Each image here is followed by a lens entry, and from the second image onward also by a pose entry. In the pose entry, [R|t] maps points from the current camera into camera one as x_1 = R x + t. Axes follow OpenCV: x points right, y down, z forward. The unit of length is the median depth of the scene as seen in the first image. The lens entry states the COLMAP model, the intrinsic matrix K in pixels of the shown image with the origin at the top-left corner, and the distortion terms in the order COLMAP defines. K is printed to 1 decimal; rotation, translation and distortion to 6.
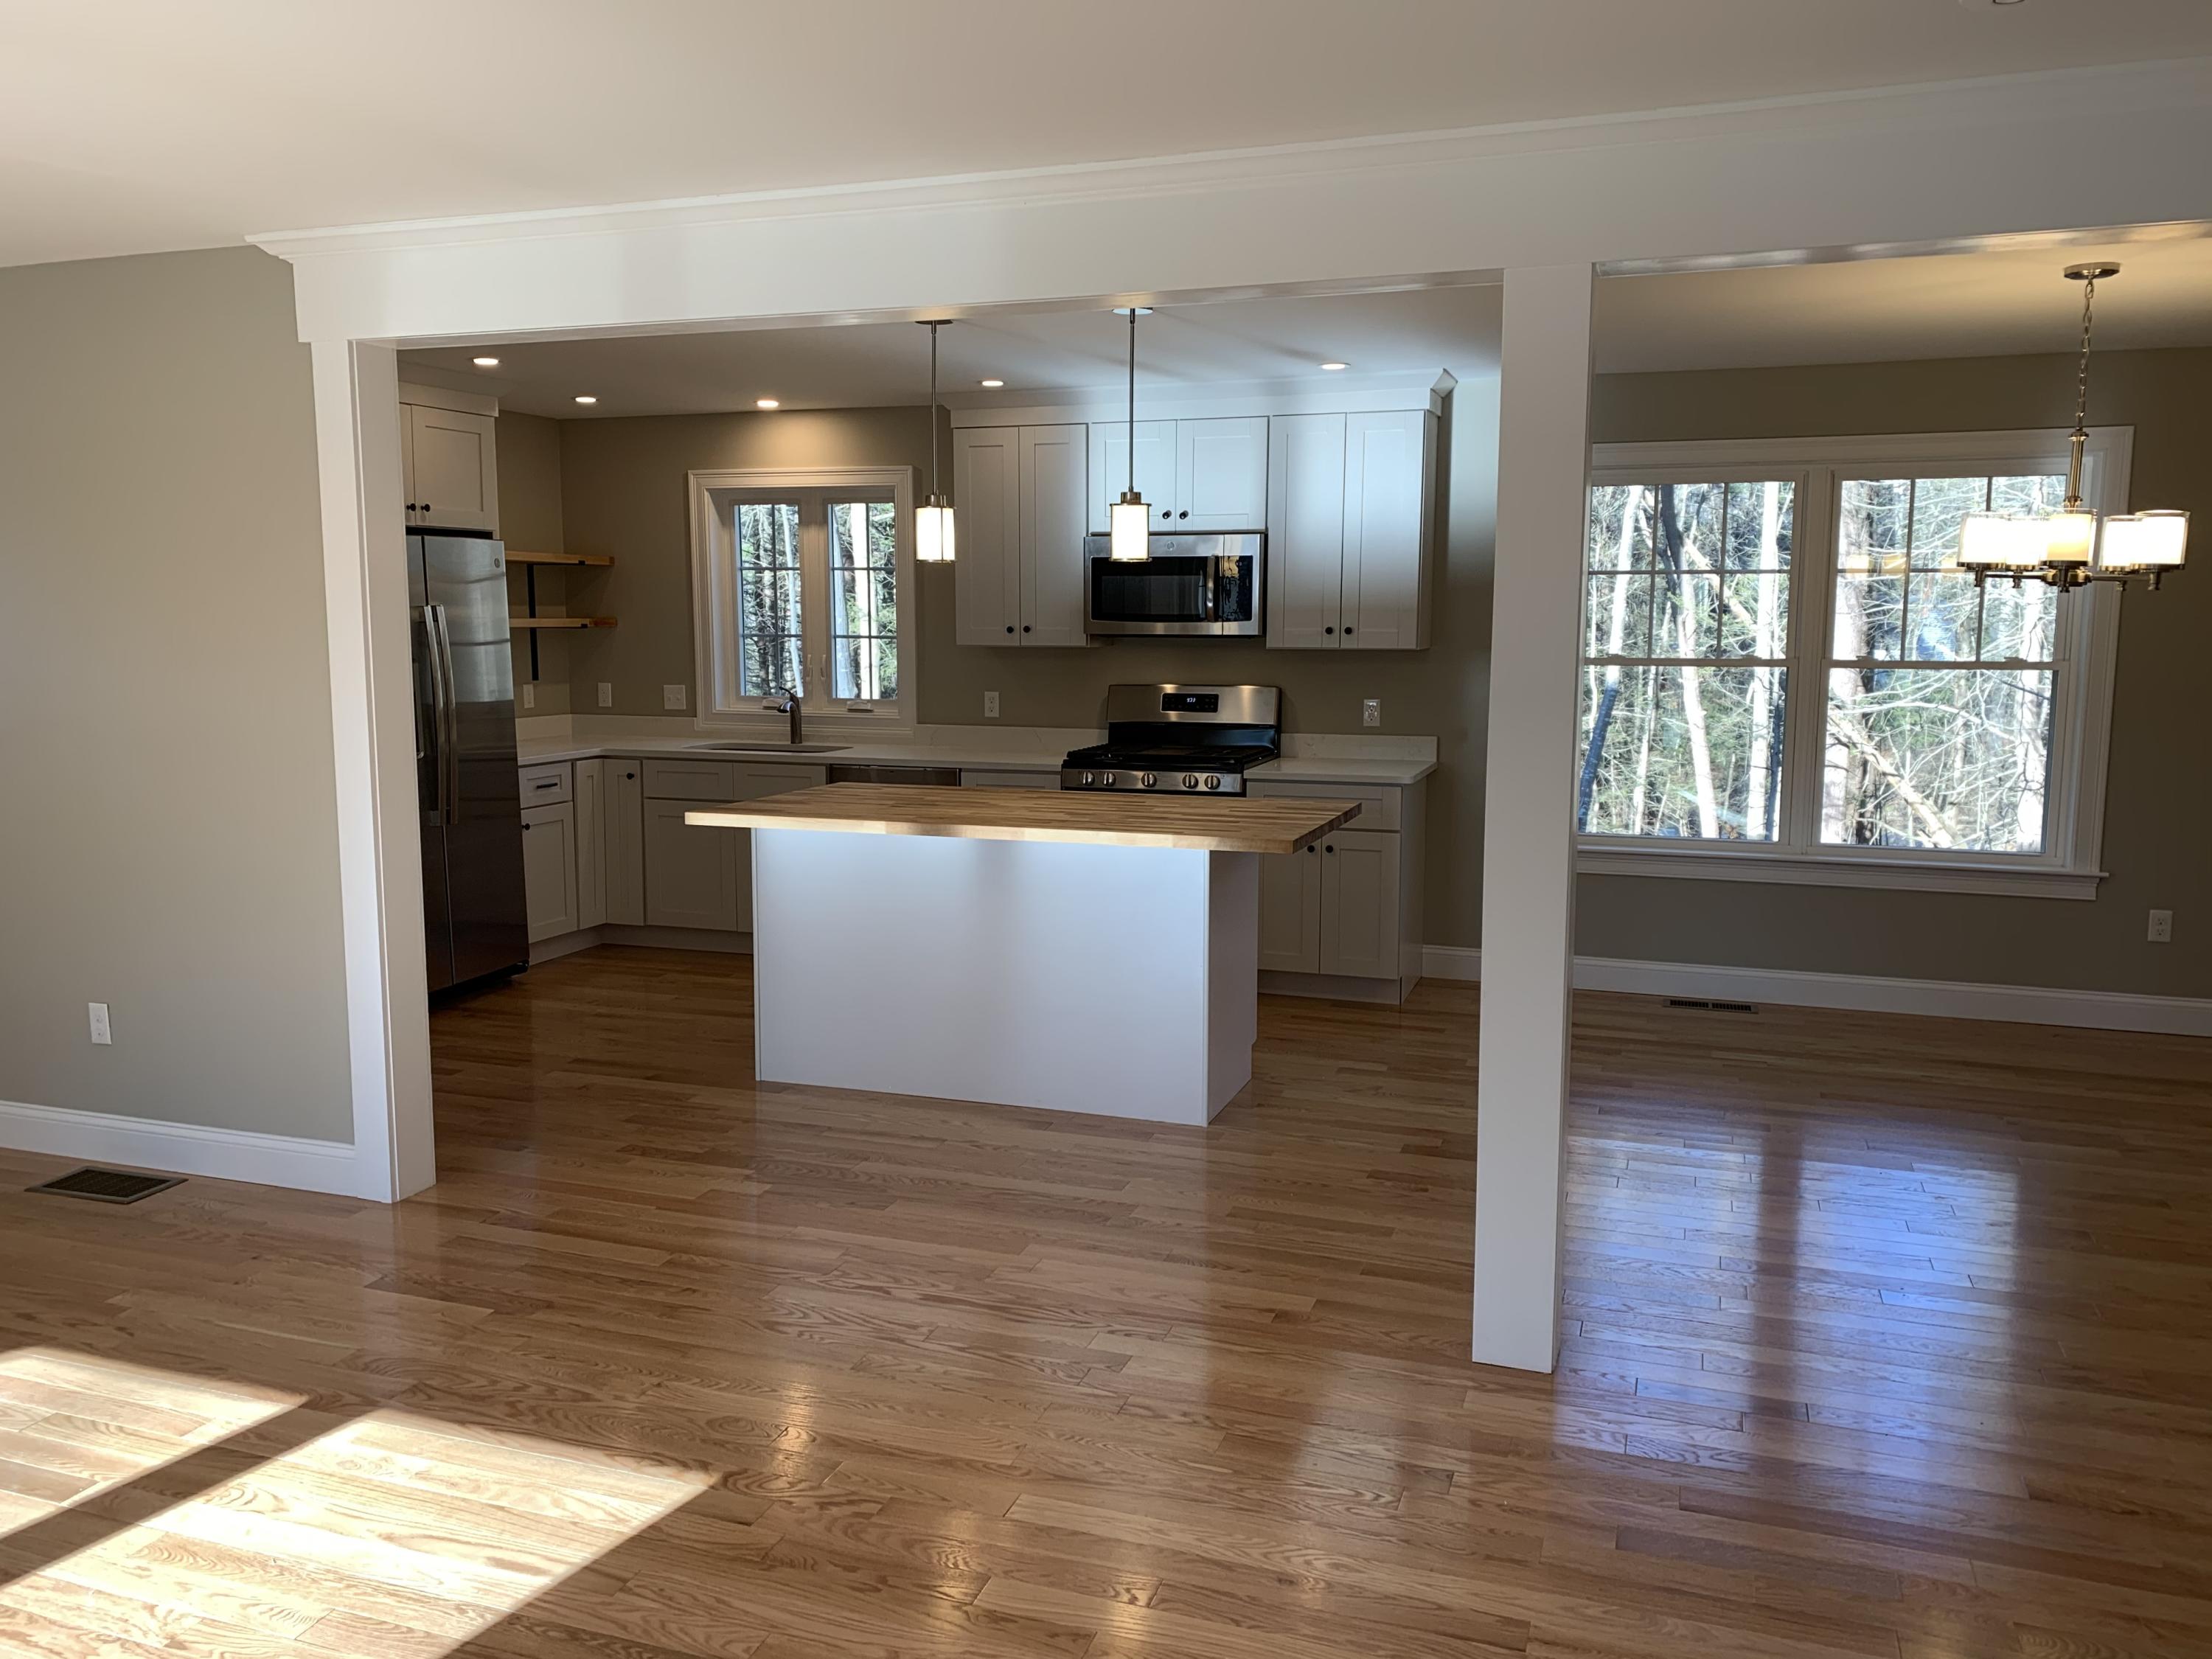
lens RADIAL K [[1665.6, 0, 1064.9], [0, 1665.6, 812.4], [0, 0, 1]] dist [0.047003, -0.039934]
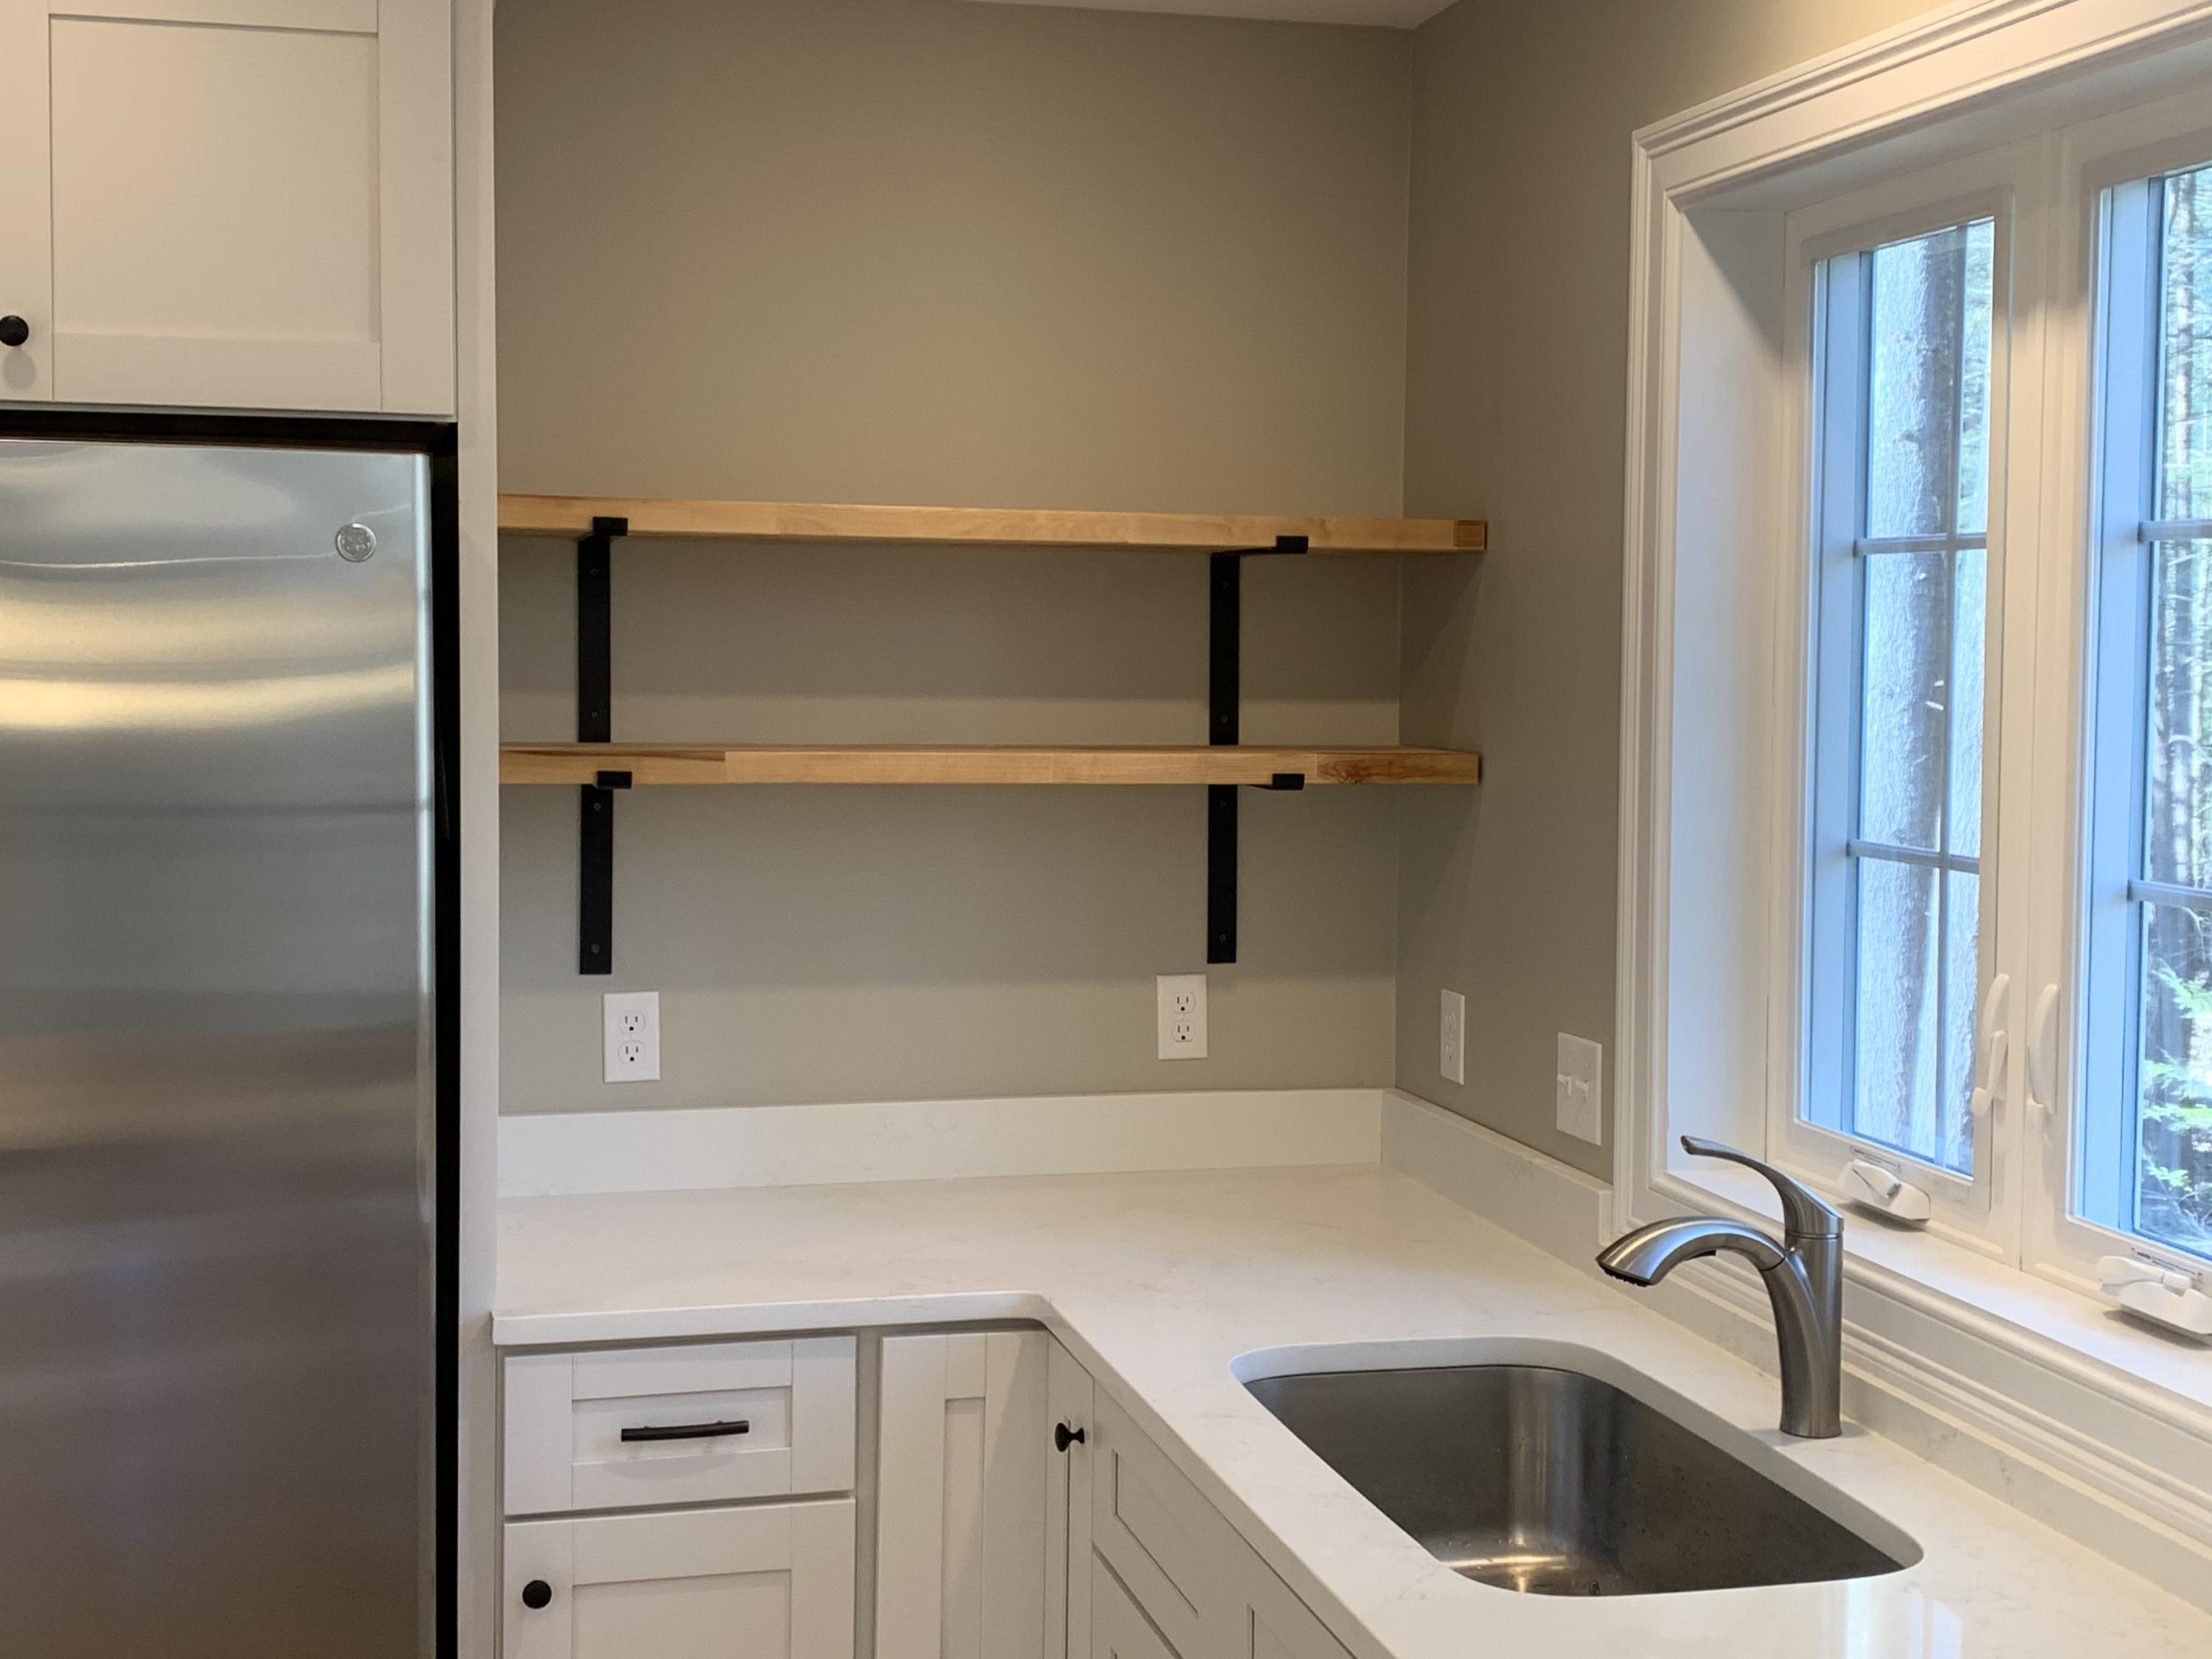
lens RADIAL K [[2713.4, 0, 1094.2], [0, 2713.4, 781.3], [0, 0, 1]] dist [0.047600, 0.000000]
pose [[0.568843, 0.047148, -0.821094, 0.050485], [-0.109674, 0.993788, -0.018916, -0.107881], [0.815101, 0.100813, 0.570480, 0.789976]]
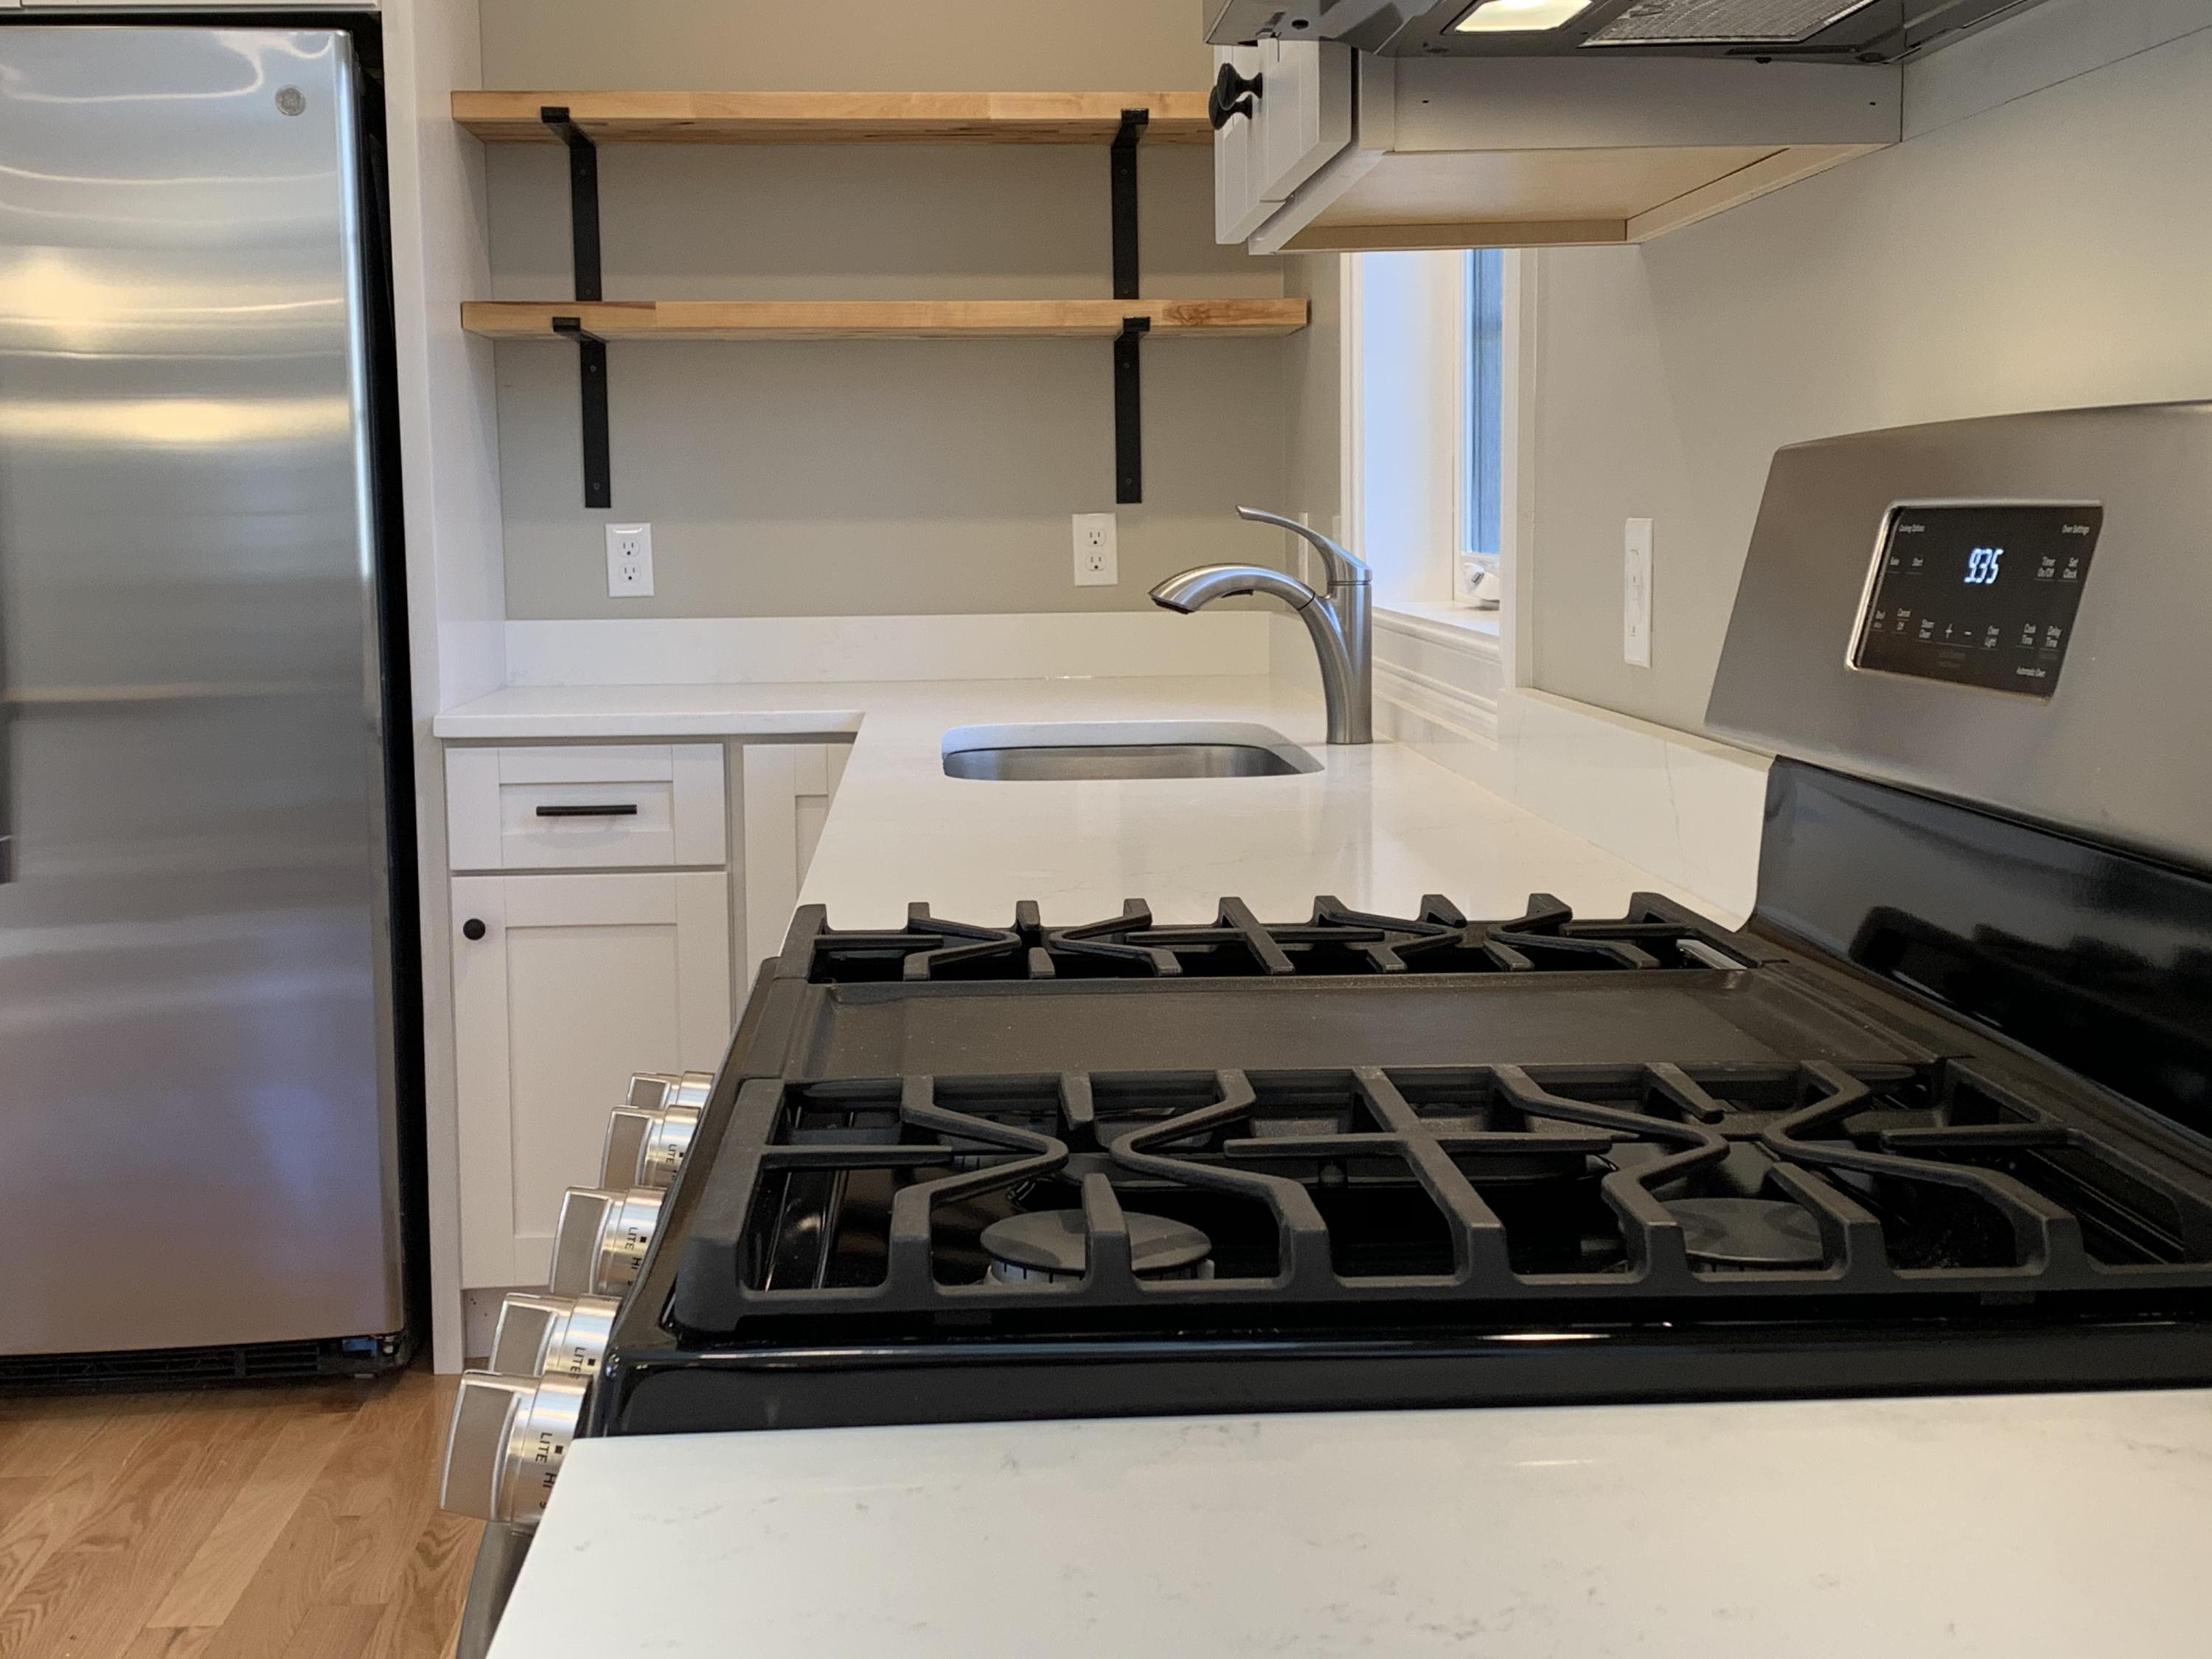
lens RADIAL K [[2713.4, 0, 1104.6], [0, 2713.4, 844.6], [0, 0, 1]] dist [0.047600, 0.000000]
pose [[0.401661, 0.107732, -0.909430, 0.195456], [-0.097930, 0.992415, 0.074311, -0.056149], [0.910538, 0.059212, 0.409164, 0.857515]]
